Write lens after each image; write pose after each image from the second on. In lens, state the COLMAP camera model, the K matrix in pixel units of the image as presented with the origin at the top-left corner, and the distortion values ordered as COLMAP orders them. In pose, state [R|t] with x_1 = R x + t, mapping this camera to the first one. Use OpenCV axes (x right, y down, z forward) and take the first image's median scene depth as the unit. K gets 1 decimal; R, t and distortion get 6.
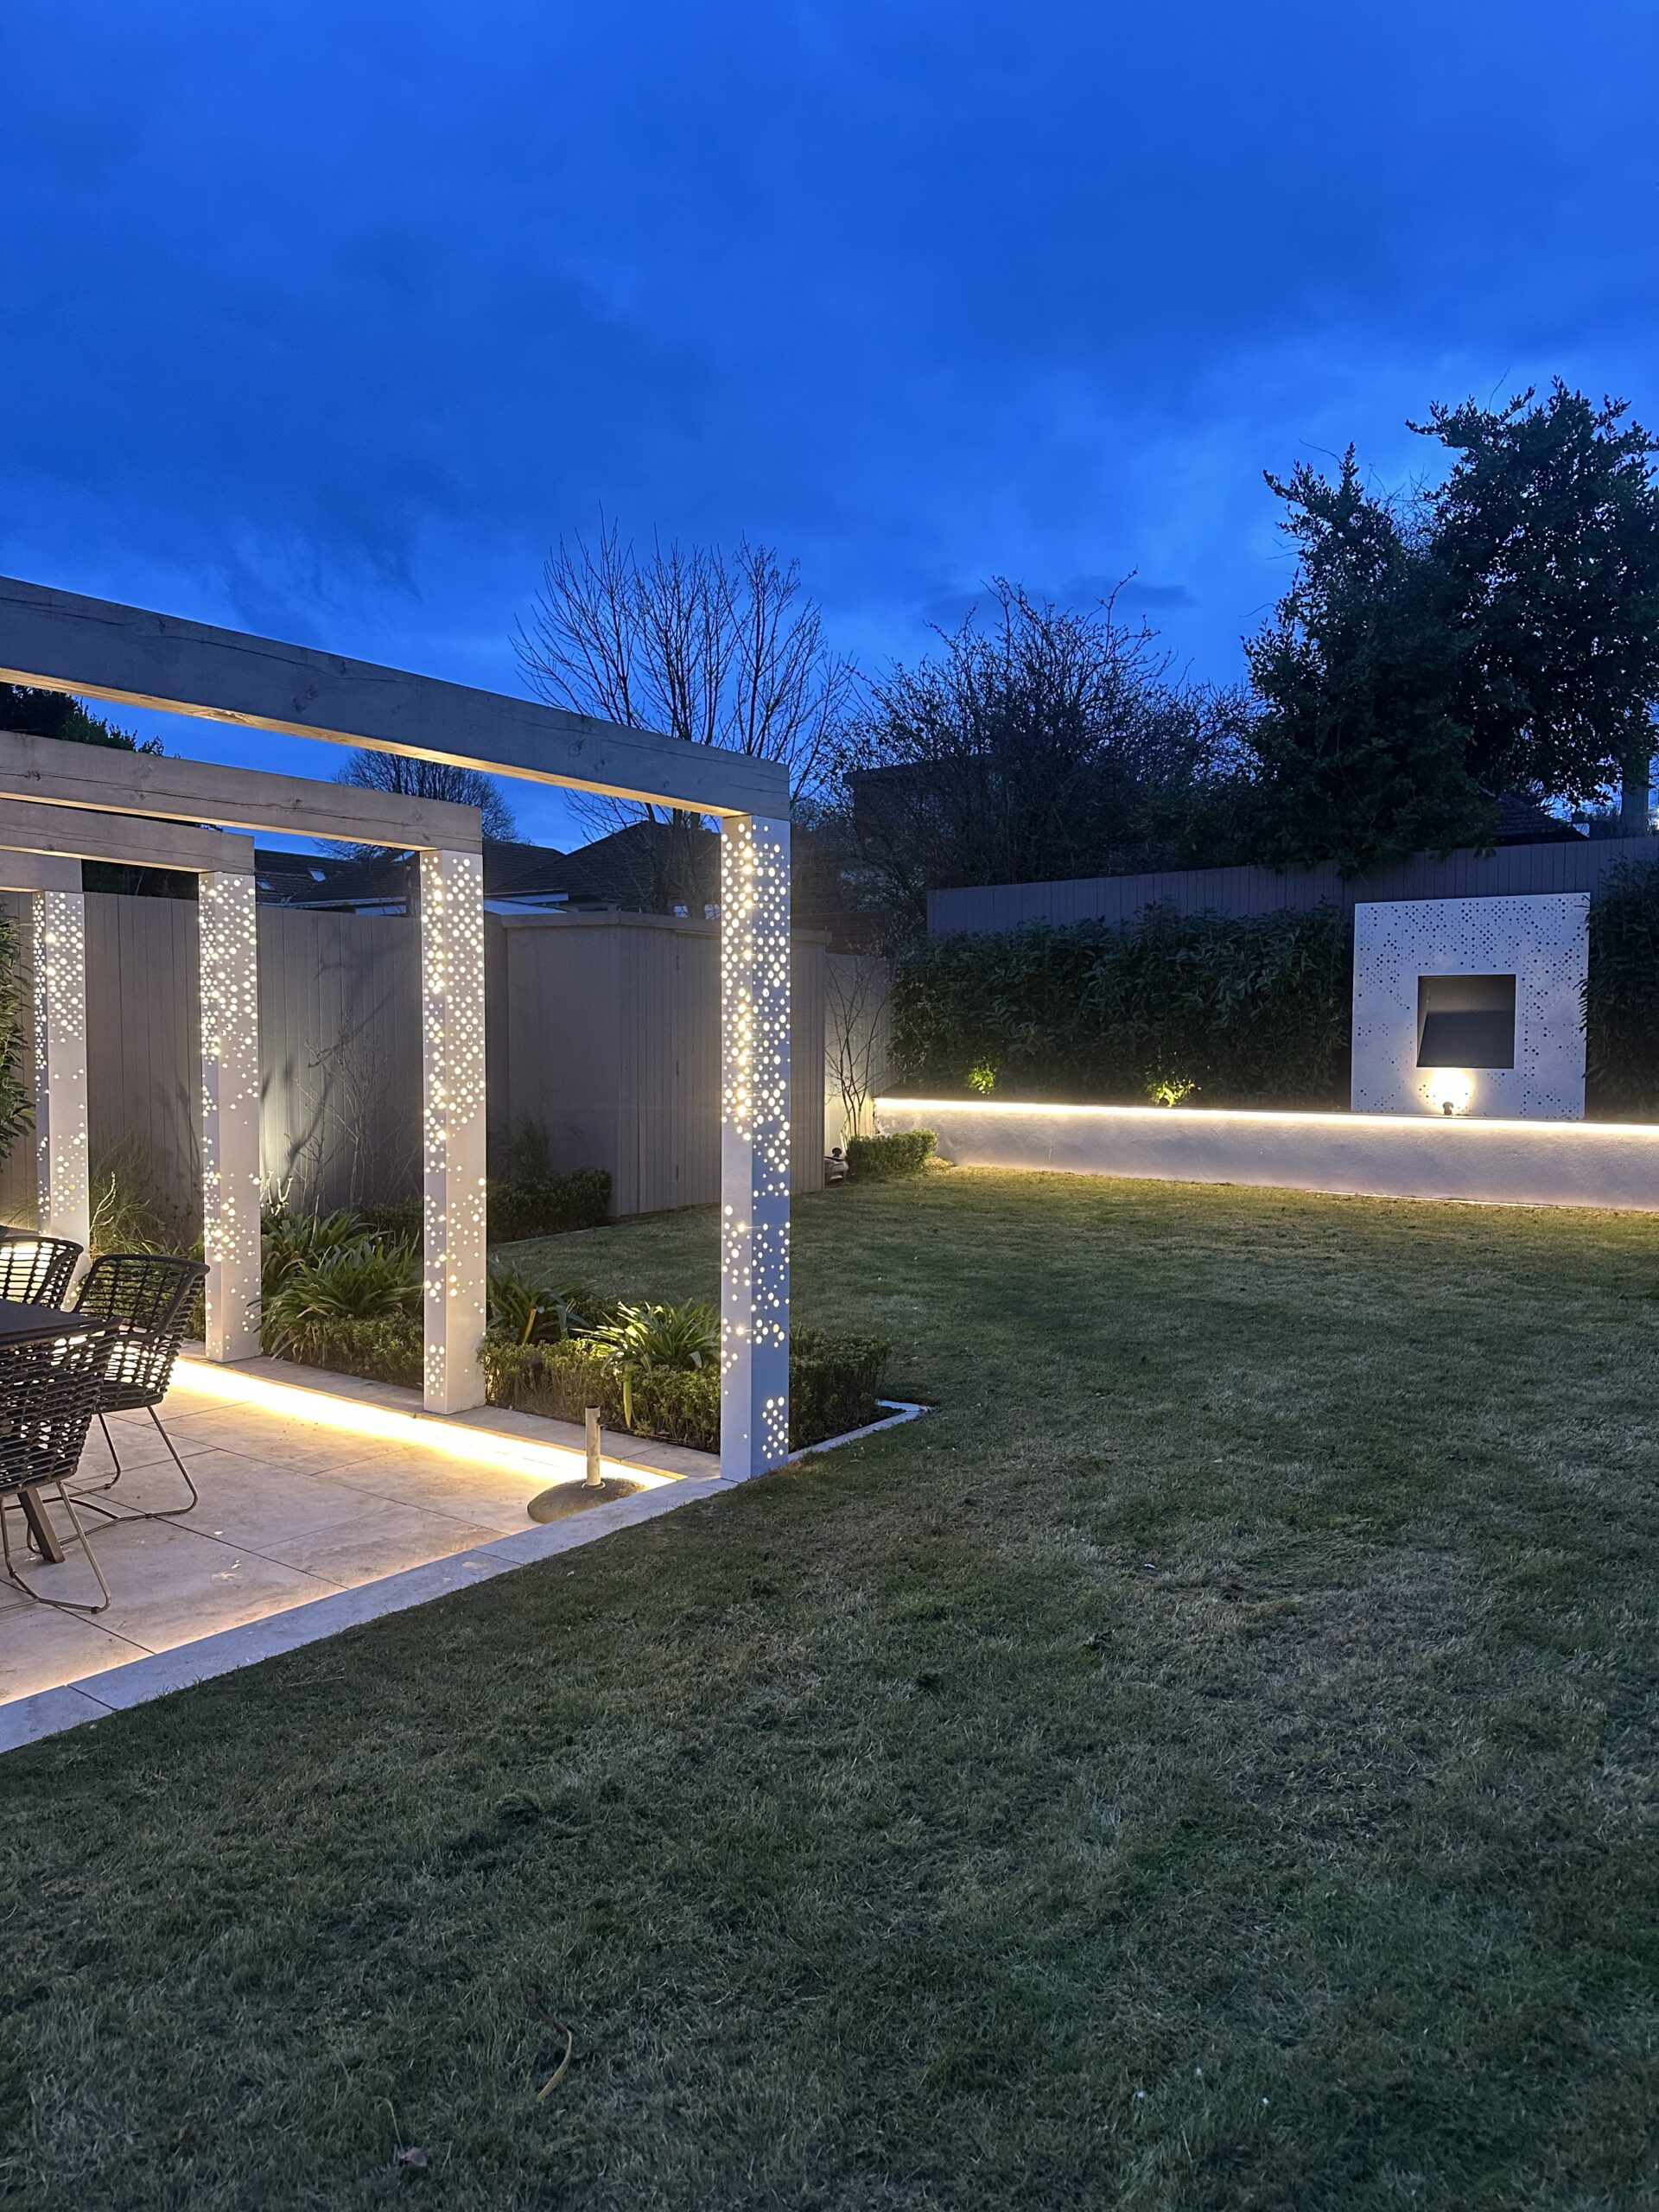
lens RADIAL K [[1536.7, 0, 844.5], [0, 1536.7, 1116.6], [0, 0, 1]] dist [0.143066, -0.212932]
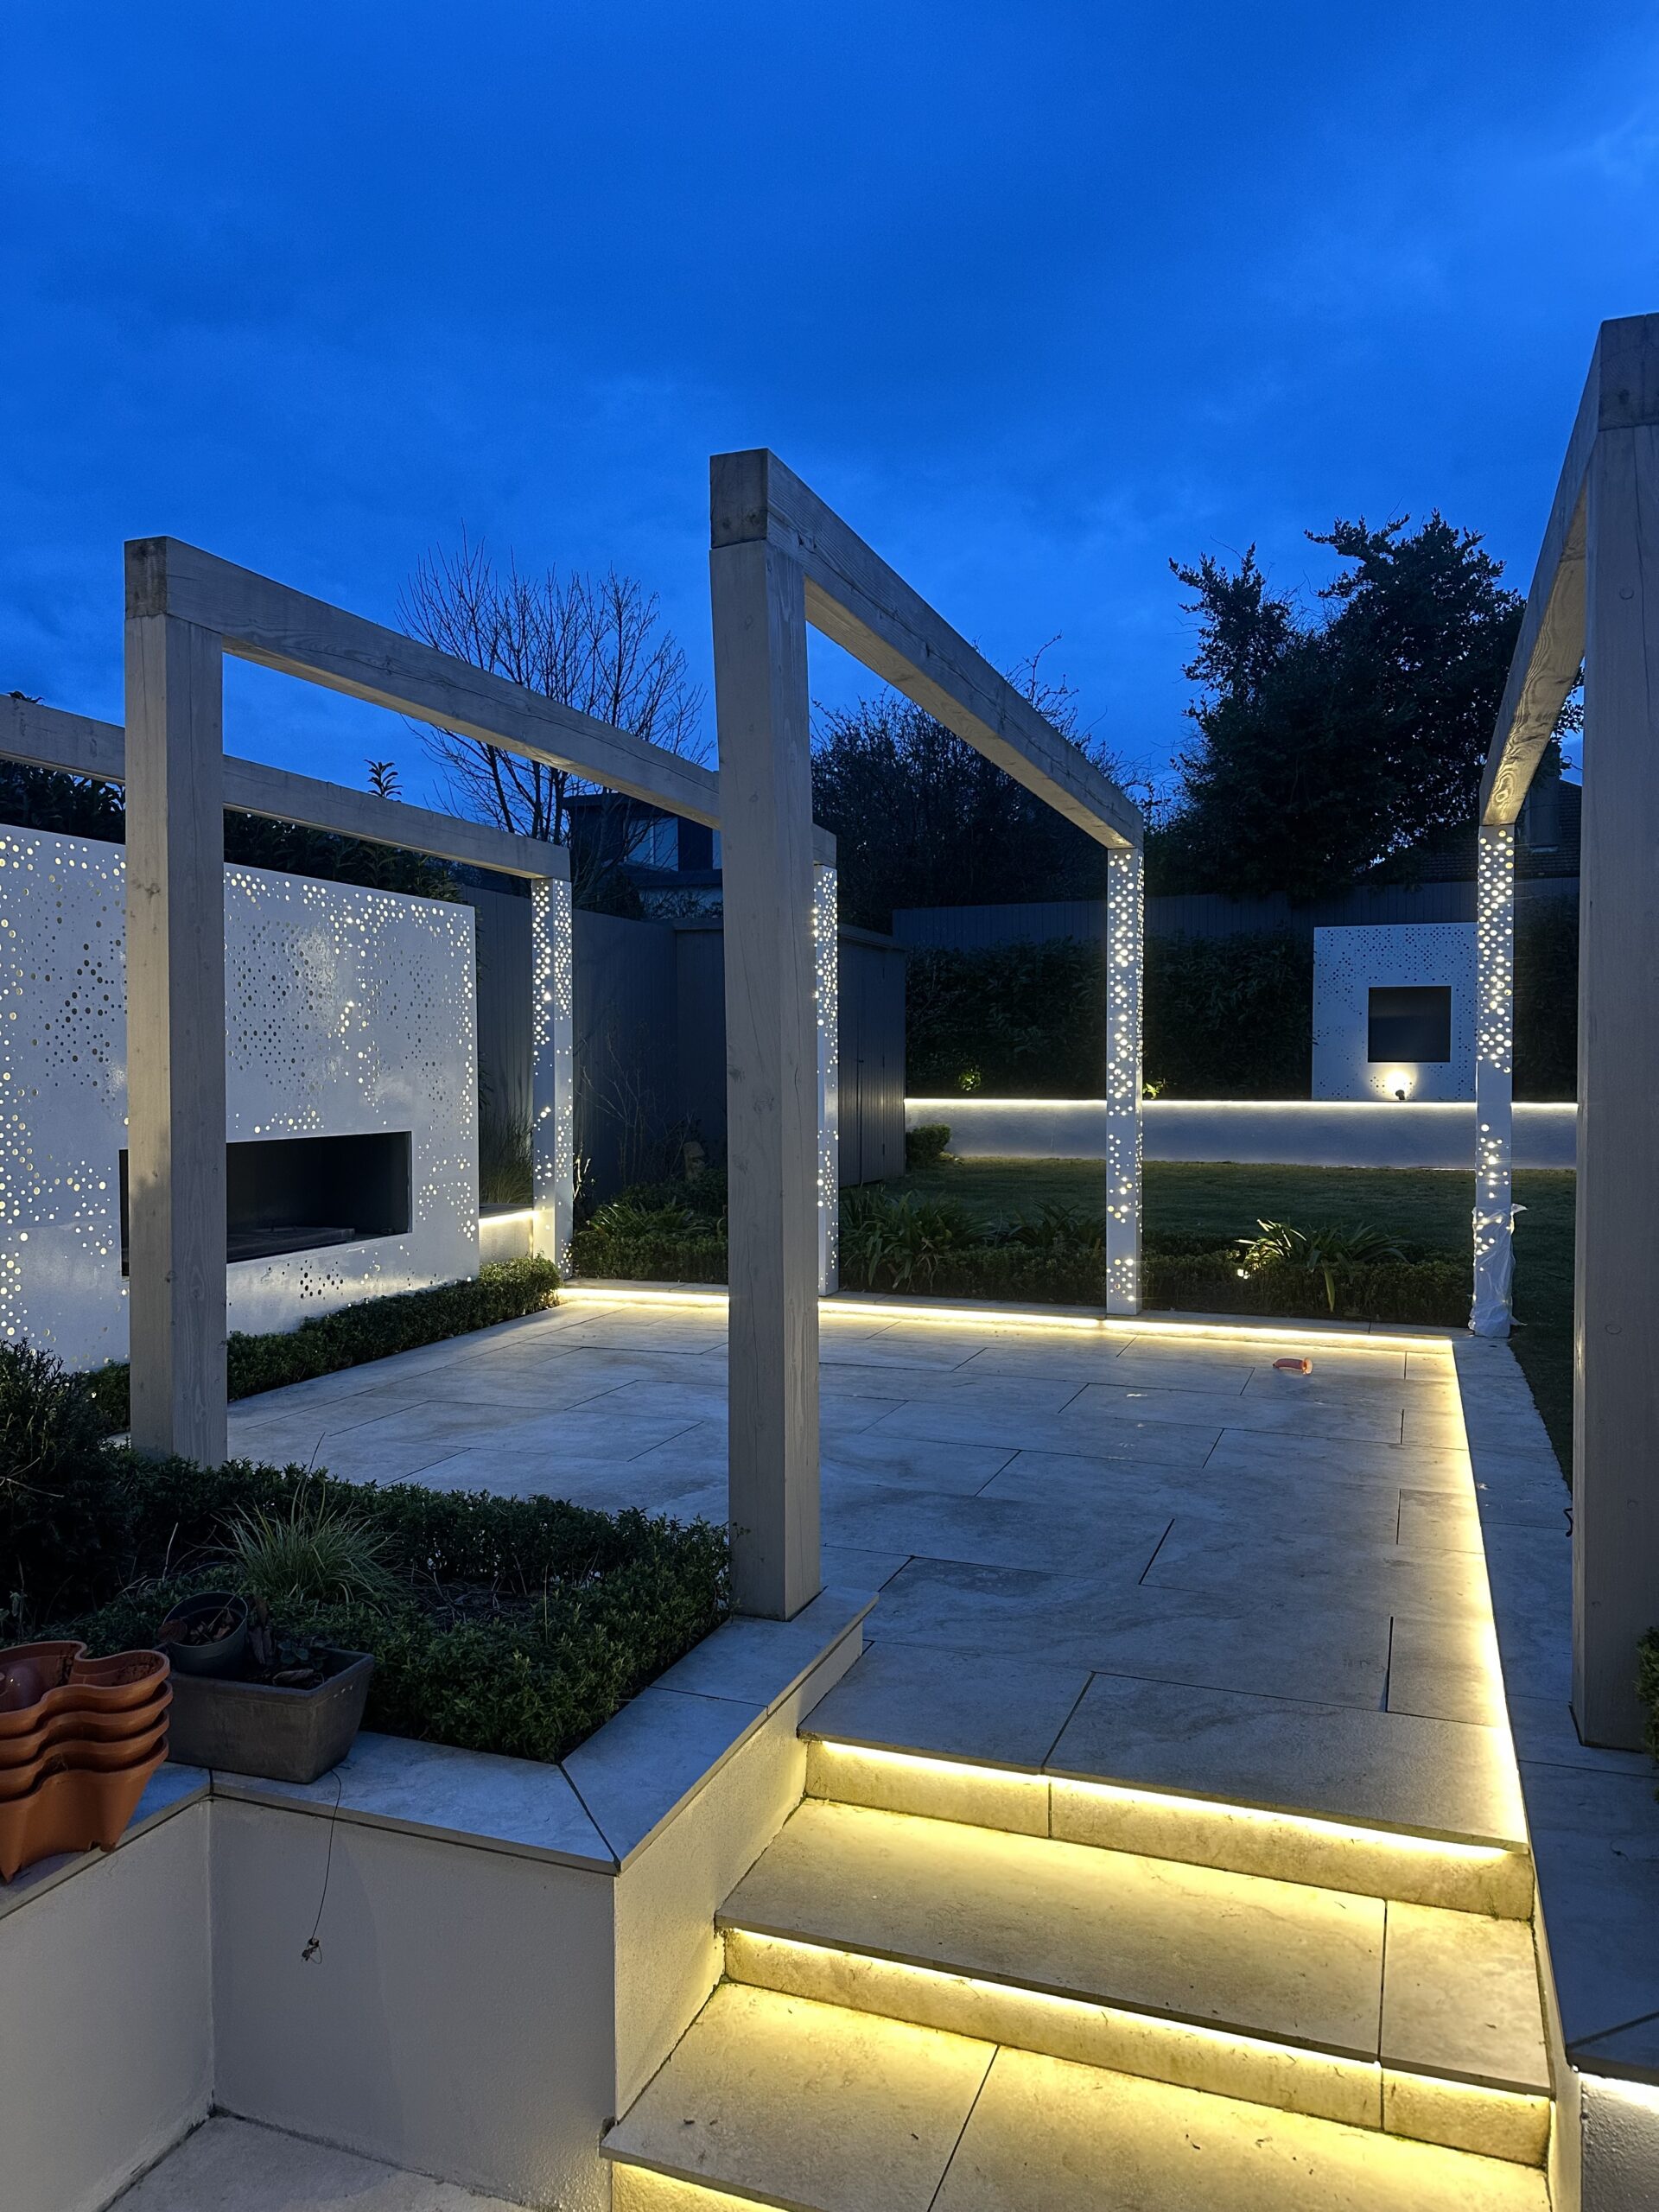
lens RADIAL K [[1536.7, 0, 844.5], [0, 1536.7, 1116.6], [0, 0, 1]] dist [0.143066, -0.212932]
pose [[0.955372, -0.012346, 0.295148, -0.389199], [0.018753, 0.999646, -0.018887, 0.026375], [-0.294810, 0.023579, 0.955265, -0.038796]]
